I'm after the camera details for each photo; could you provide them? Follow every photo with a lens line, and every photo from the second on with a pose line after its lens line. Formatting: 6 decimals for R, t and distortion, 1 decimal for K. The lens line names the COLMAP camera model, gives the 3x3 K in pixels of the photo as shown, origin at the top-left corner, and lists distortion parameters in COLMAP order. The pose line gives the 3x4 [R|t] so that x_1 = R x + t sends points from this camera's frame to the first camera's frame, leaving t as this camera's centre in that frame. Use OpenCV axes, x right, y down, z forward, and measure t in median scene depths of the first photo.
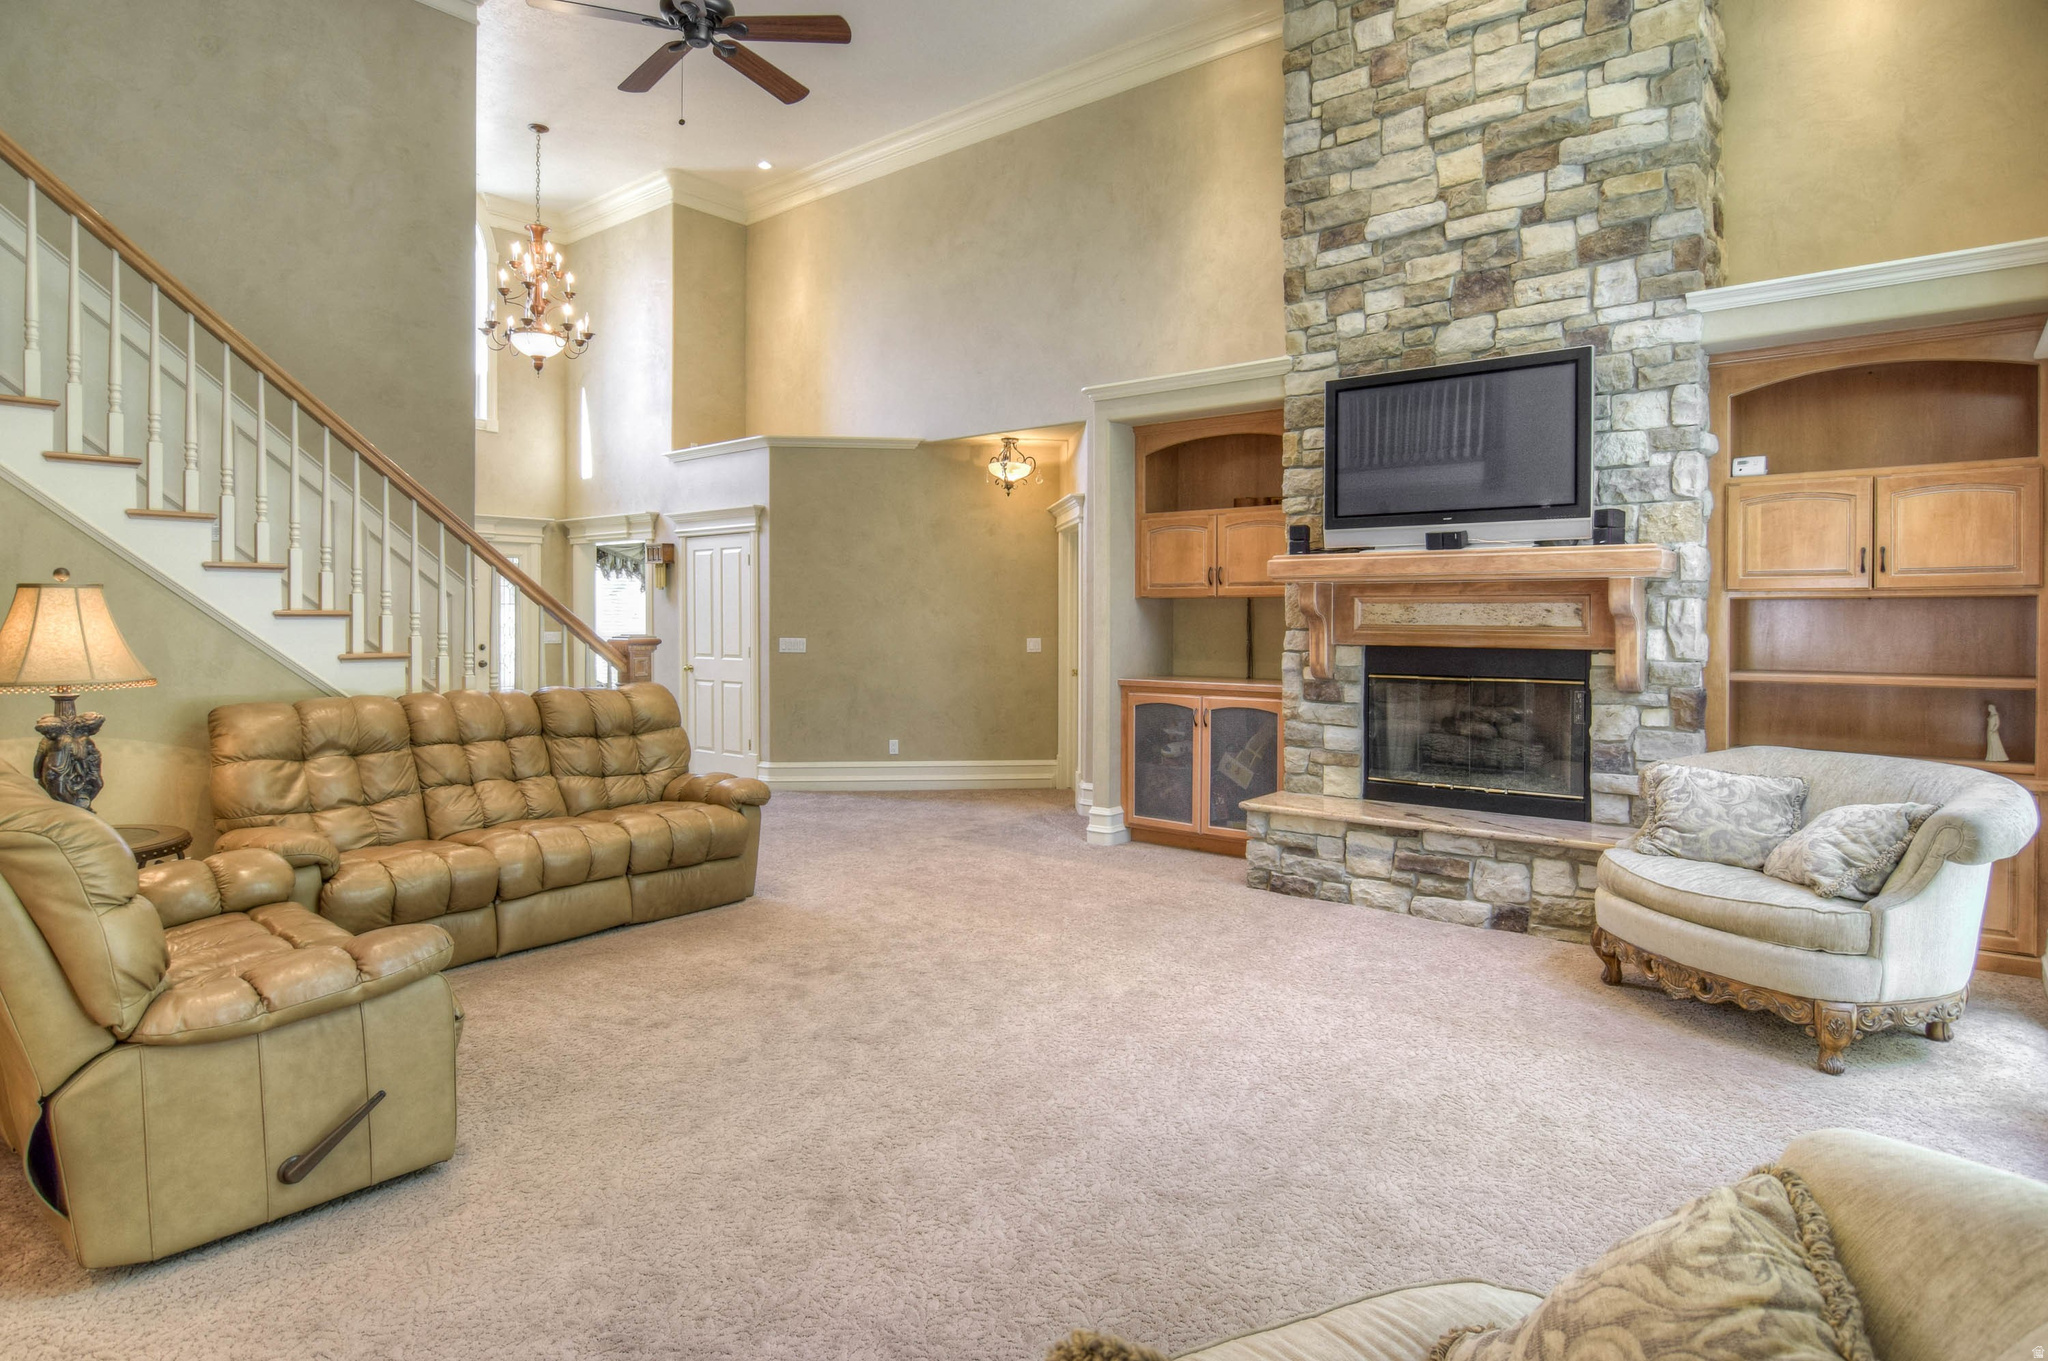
lens RADIAL K [[1122.3, 0, 1009.4], [0, 1122.3, 632.3], [0, 0, 1]] dist [-0.025806, 0.003252]
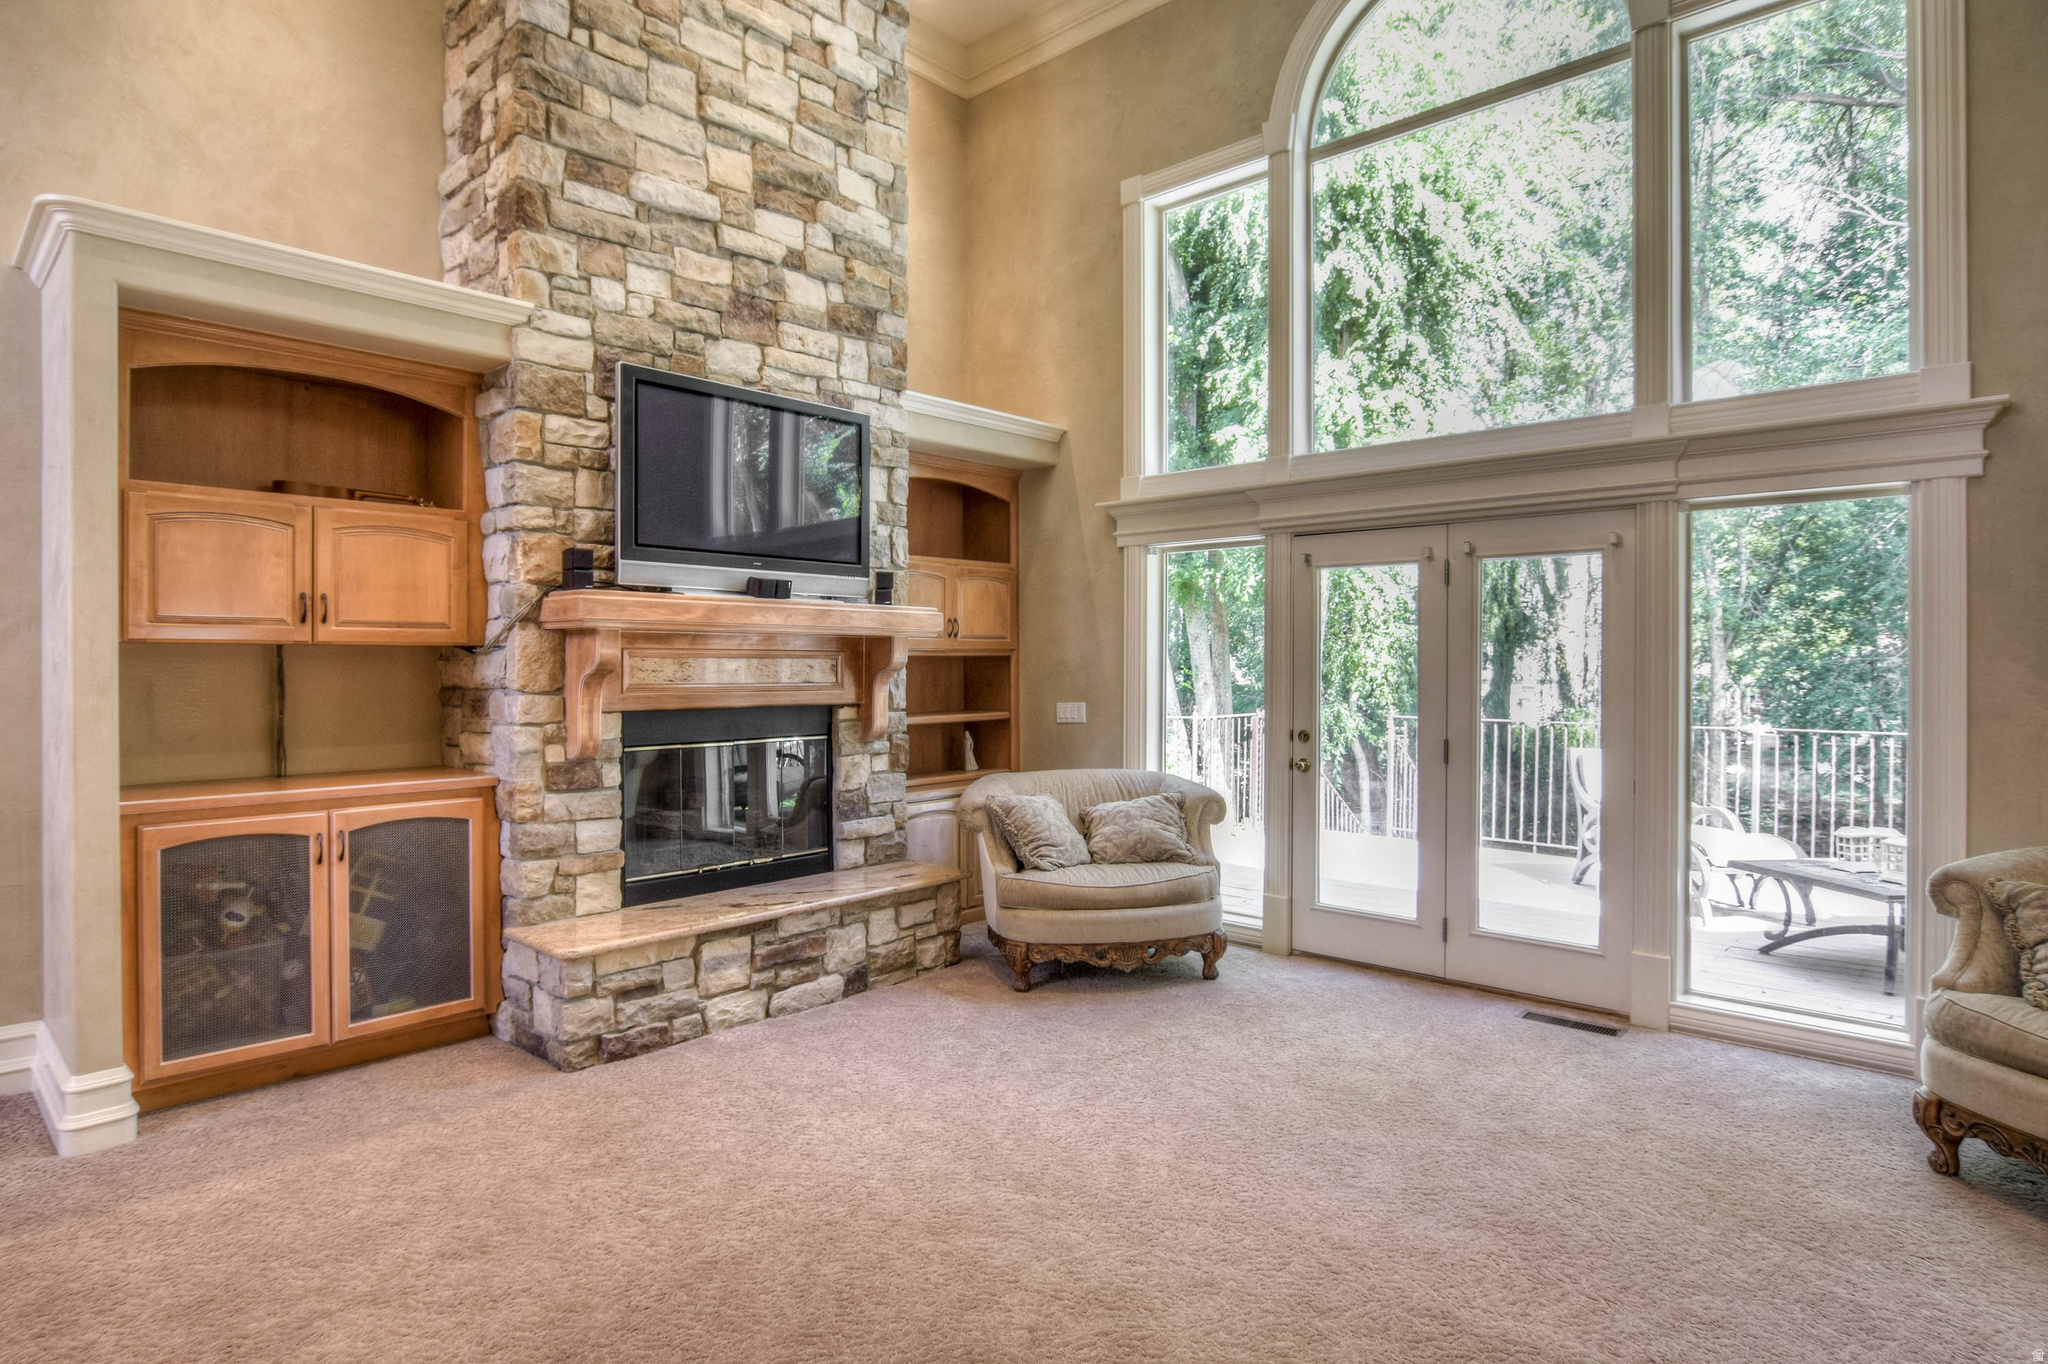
lens RADIAL K [[1122.3, 0, 1024.2], [0, 1122.3, 664.6], [0, 0, 1]] dist [-0.025806, 0.003252]
pose [[0.044195, -0.004647, 0.999012, -0.477325], [0.012396, 0.999915, 0.004102, -0.021701], [-0.998946, 0.012202, 0.044249, 0.727778]]
